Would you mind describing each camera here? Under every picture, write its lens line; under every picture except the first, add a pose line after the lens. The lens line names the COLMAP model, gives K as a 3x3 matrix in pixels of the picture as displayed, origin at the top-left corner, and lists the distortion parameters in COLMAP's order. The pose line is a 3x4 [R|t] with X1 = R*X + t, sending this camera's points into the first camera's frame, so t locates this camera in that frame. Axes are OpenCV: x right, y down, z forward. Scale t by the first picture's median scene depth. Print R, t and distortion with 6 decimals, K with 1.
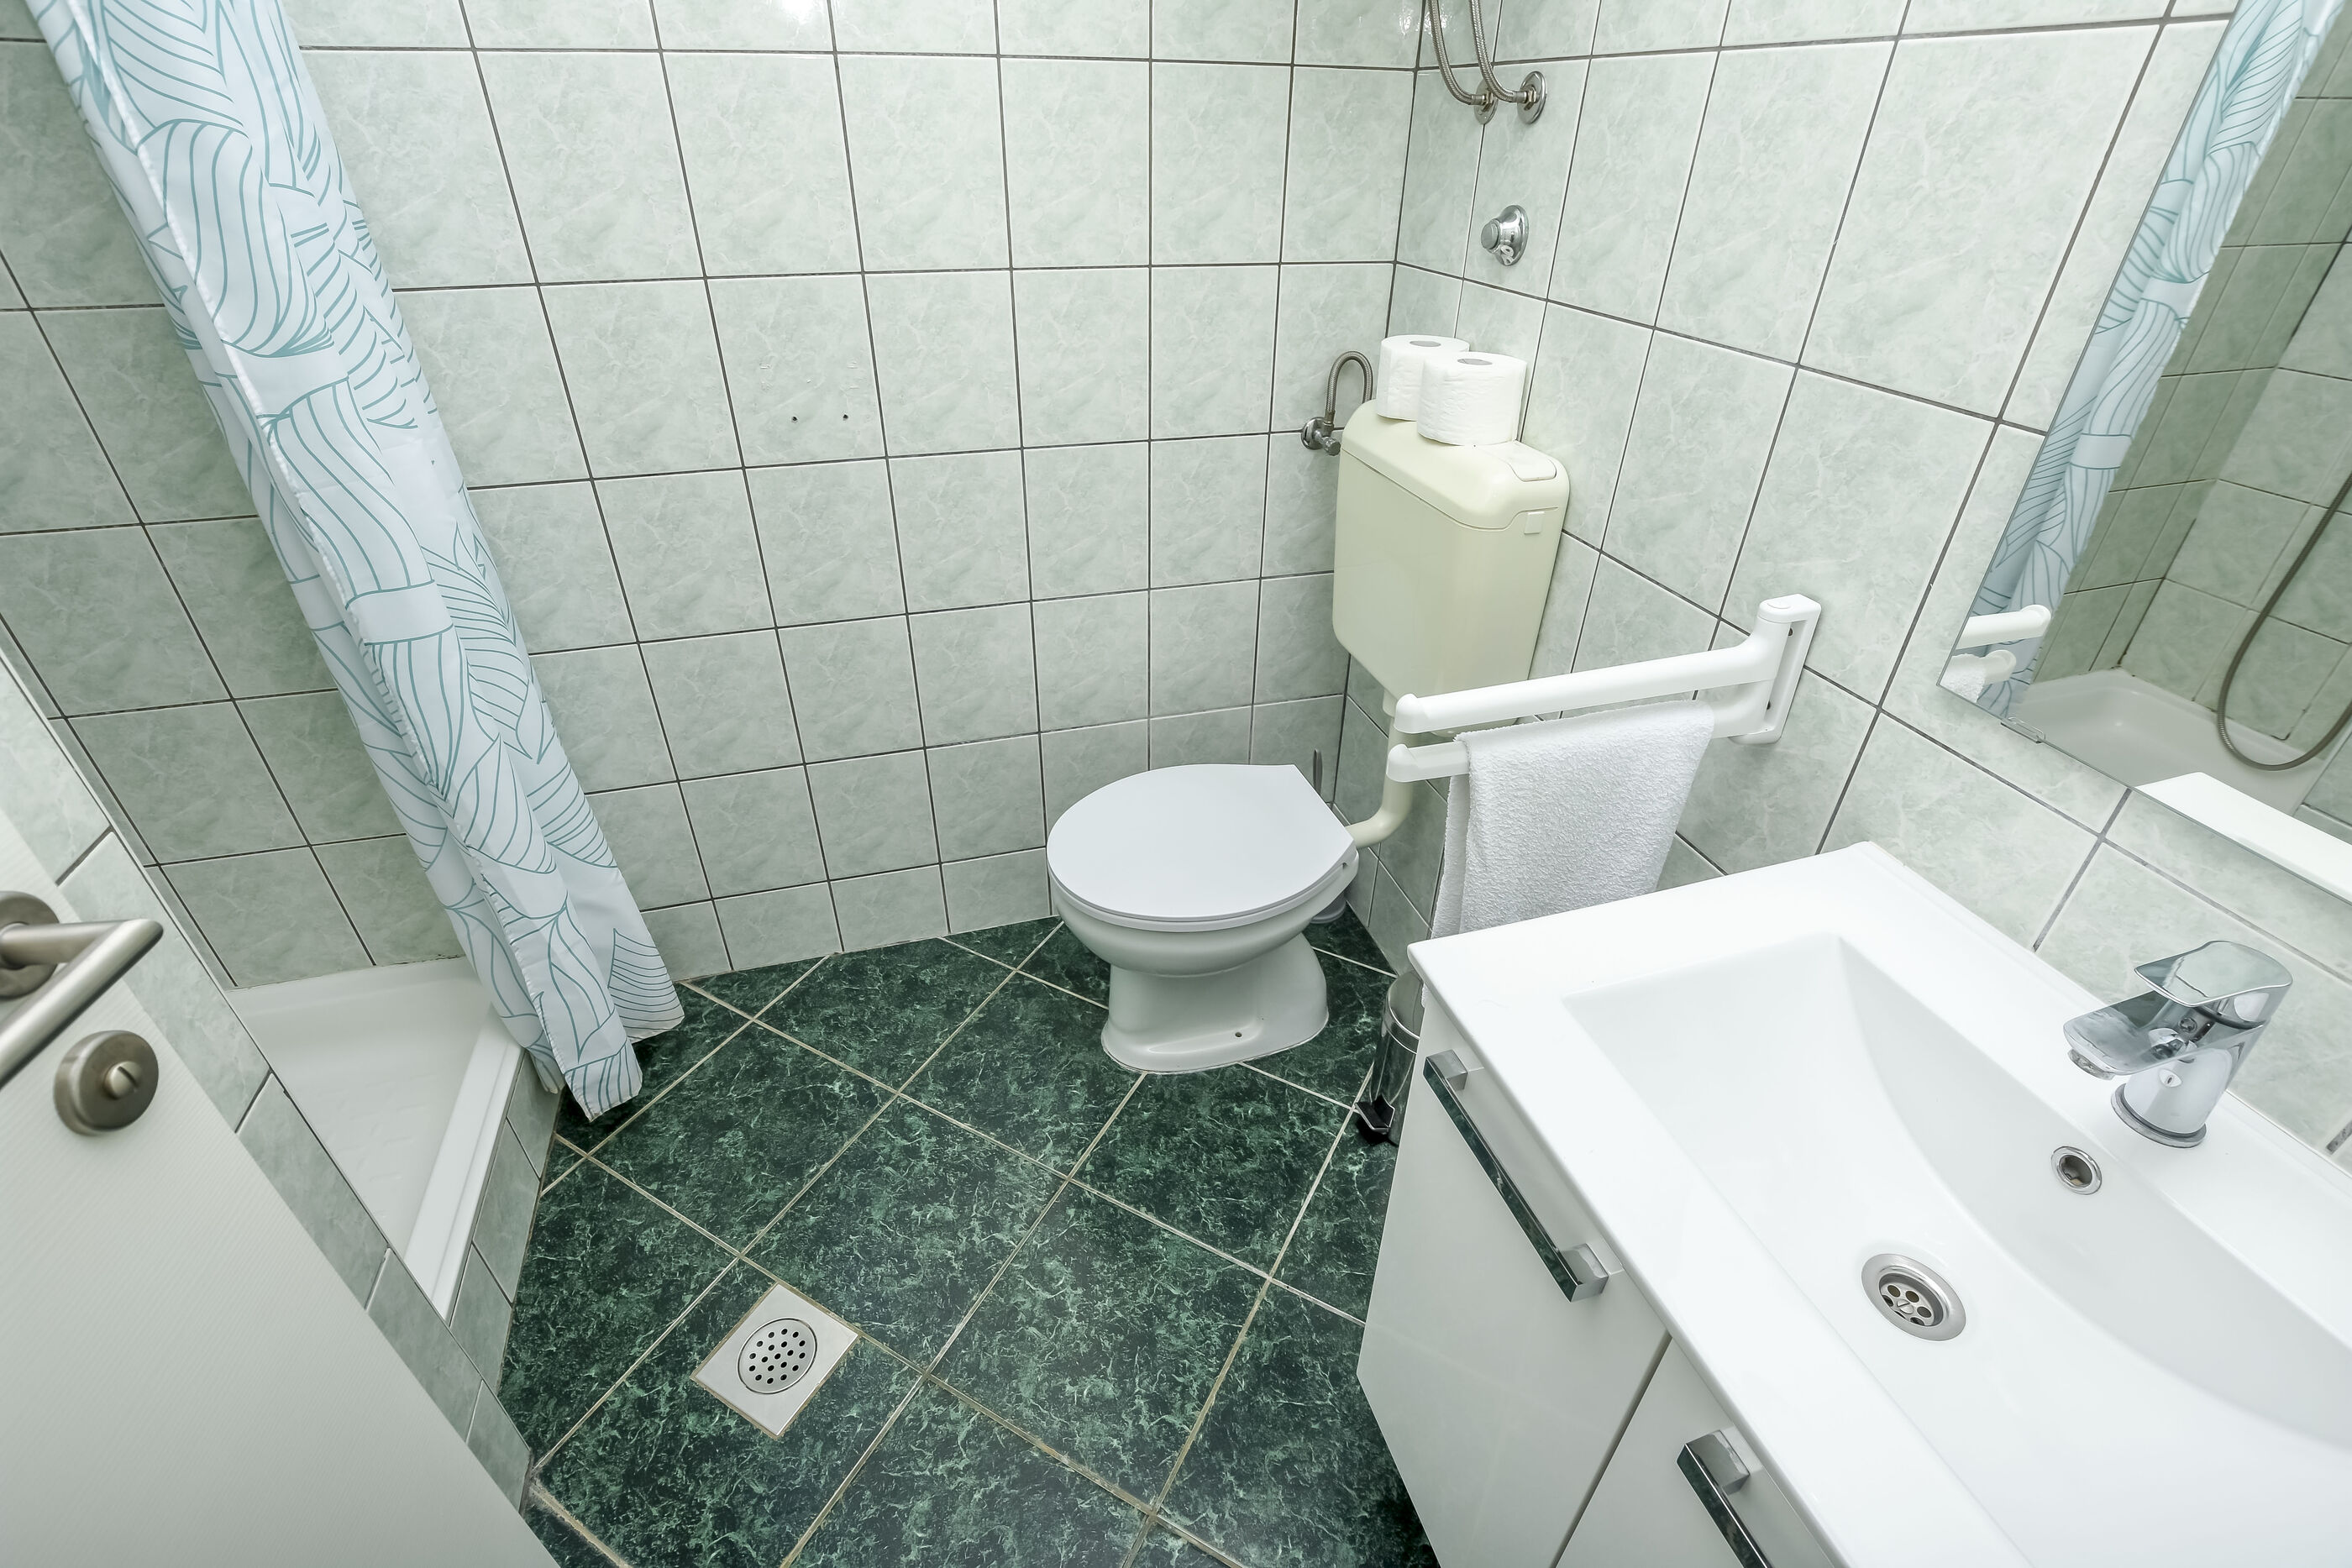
lens RADIAL K [[1044.4, 0, 1176.0], [0, 1044.4, 784.0], [0, 0, 1]] dist [-0.035368, 0.005734]
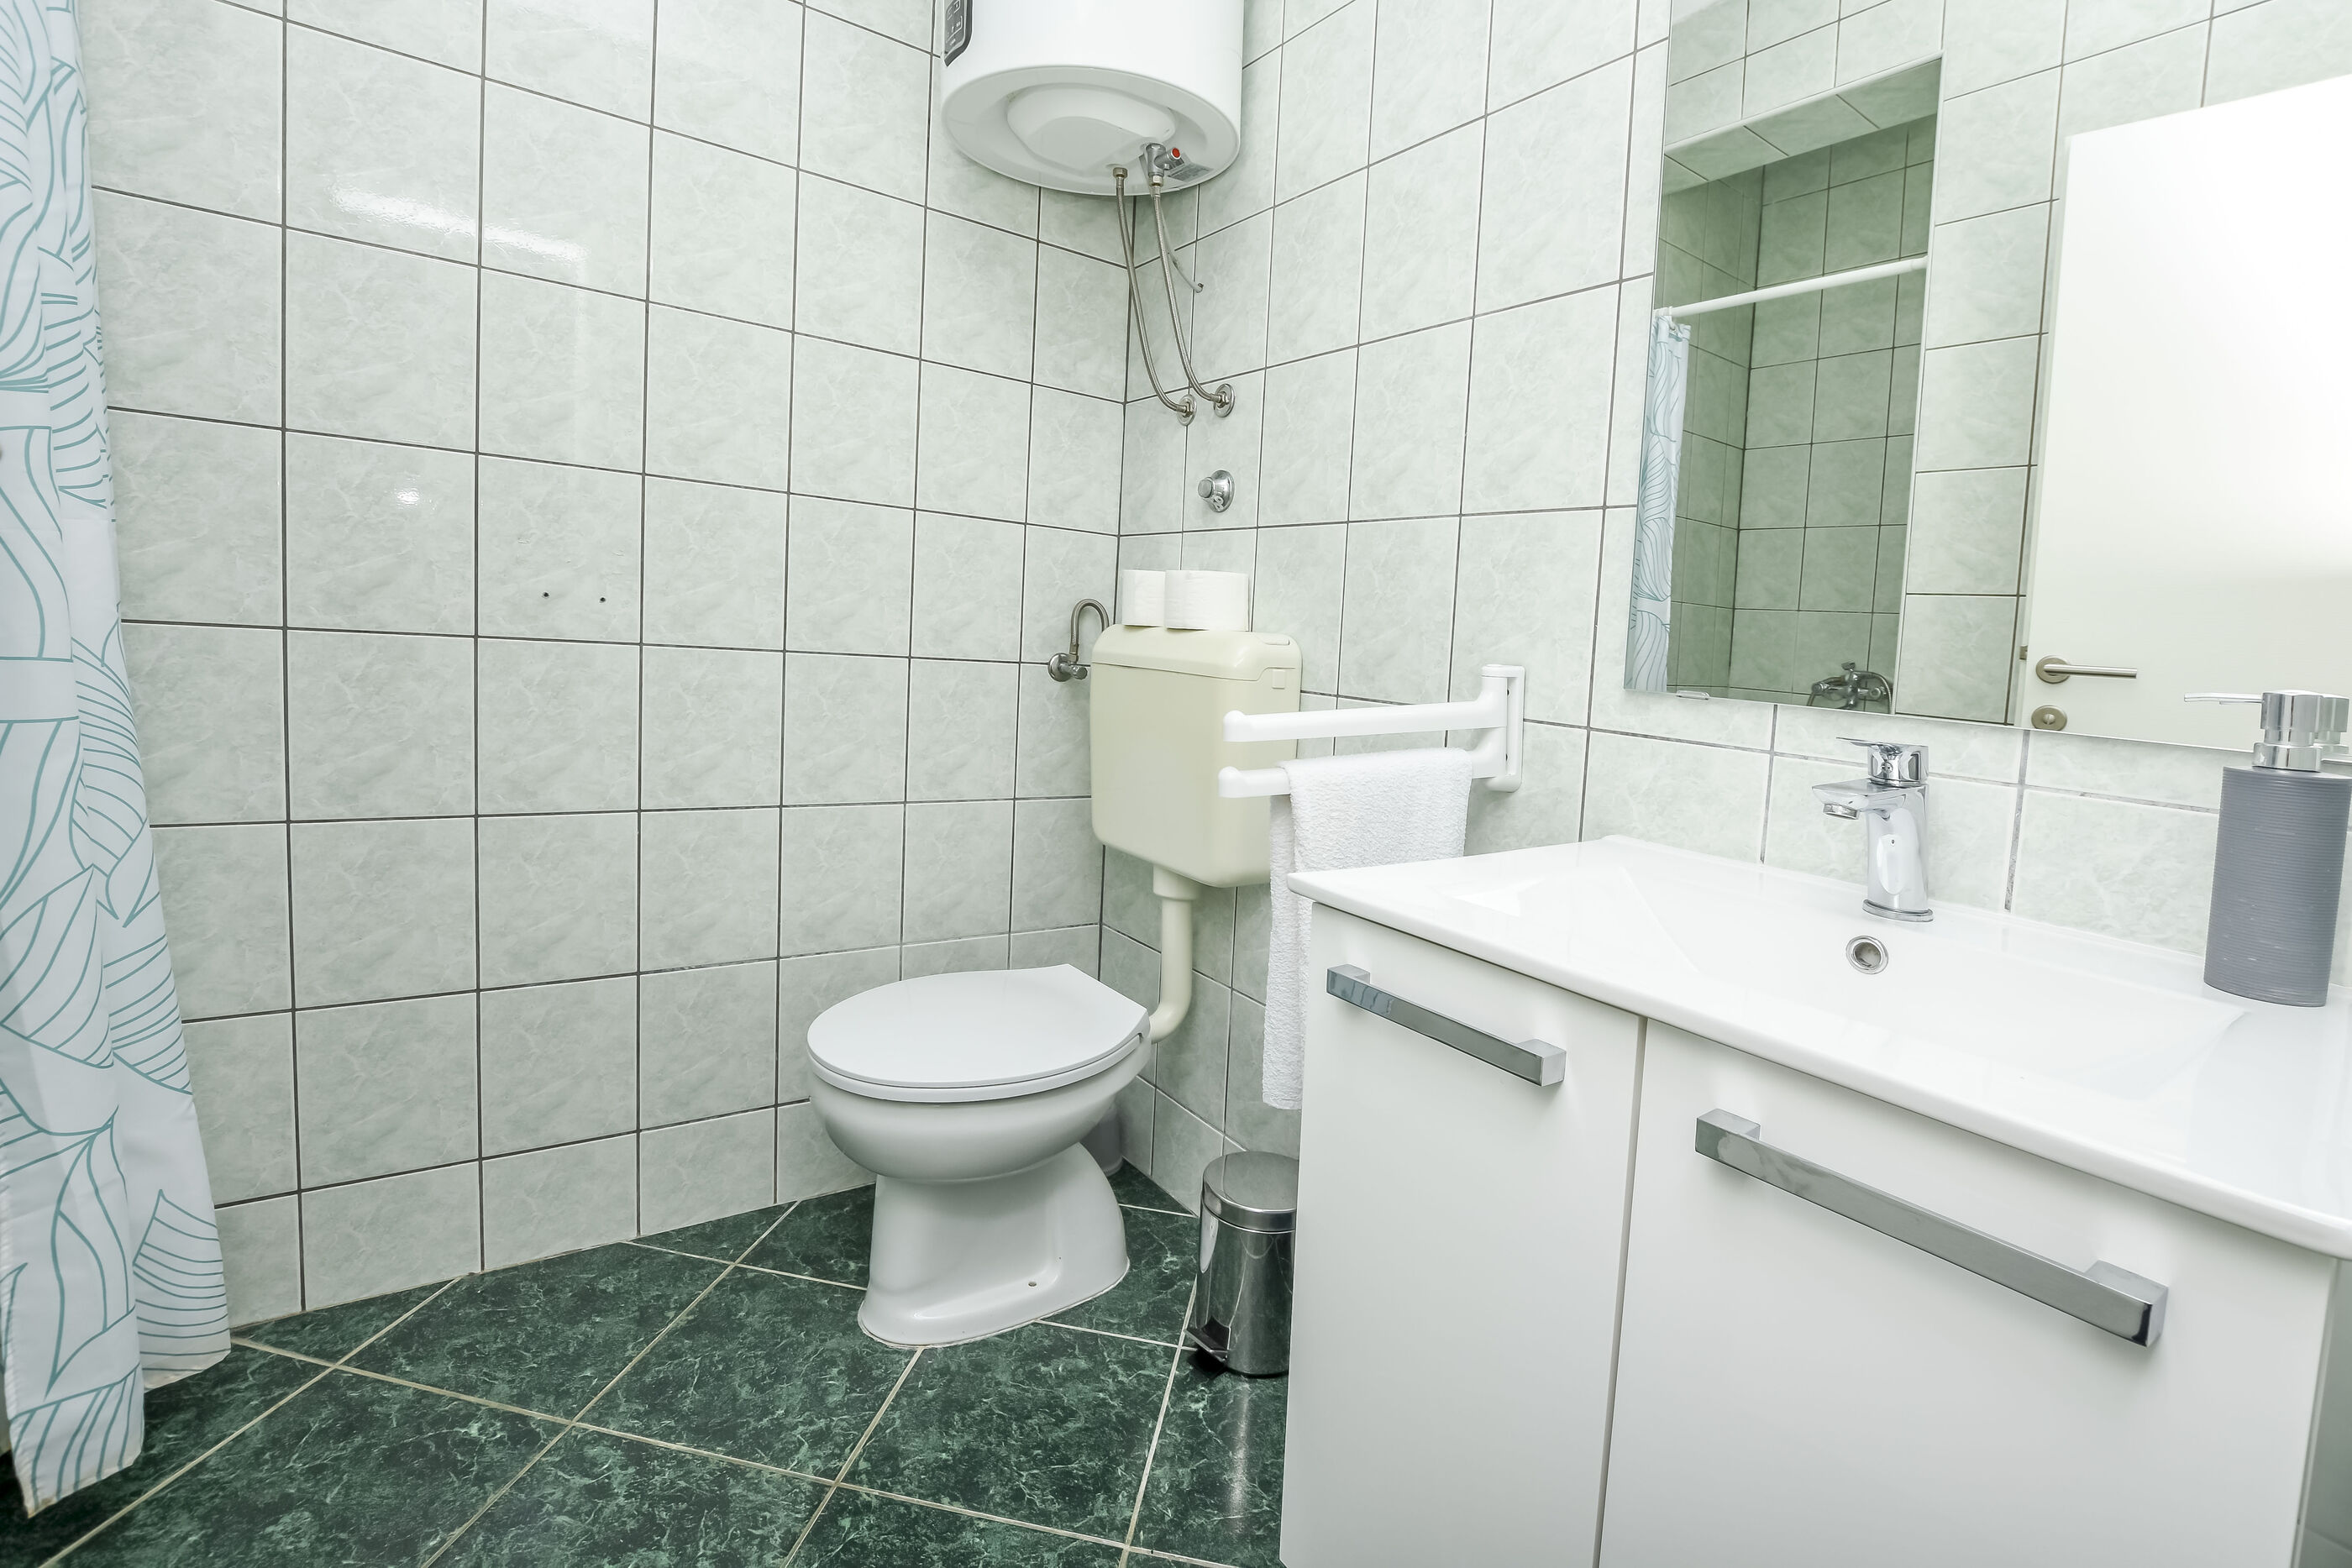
lens RADIAL K [[1129.5, 0, 1179.4], [0, 1129.5, 788.1], [0, 0, 1]] dist [-0.040980, 0.009963]
pose [[0.939704, 0.021864, 0.341291, -0.149768], [0.144733, 0.878754, -0.454801, 0.330514], [-0.309854, 0.476774, 0.822604, 0.043973]]
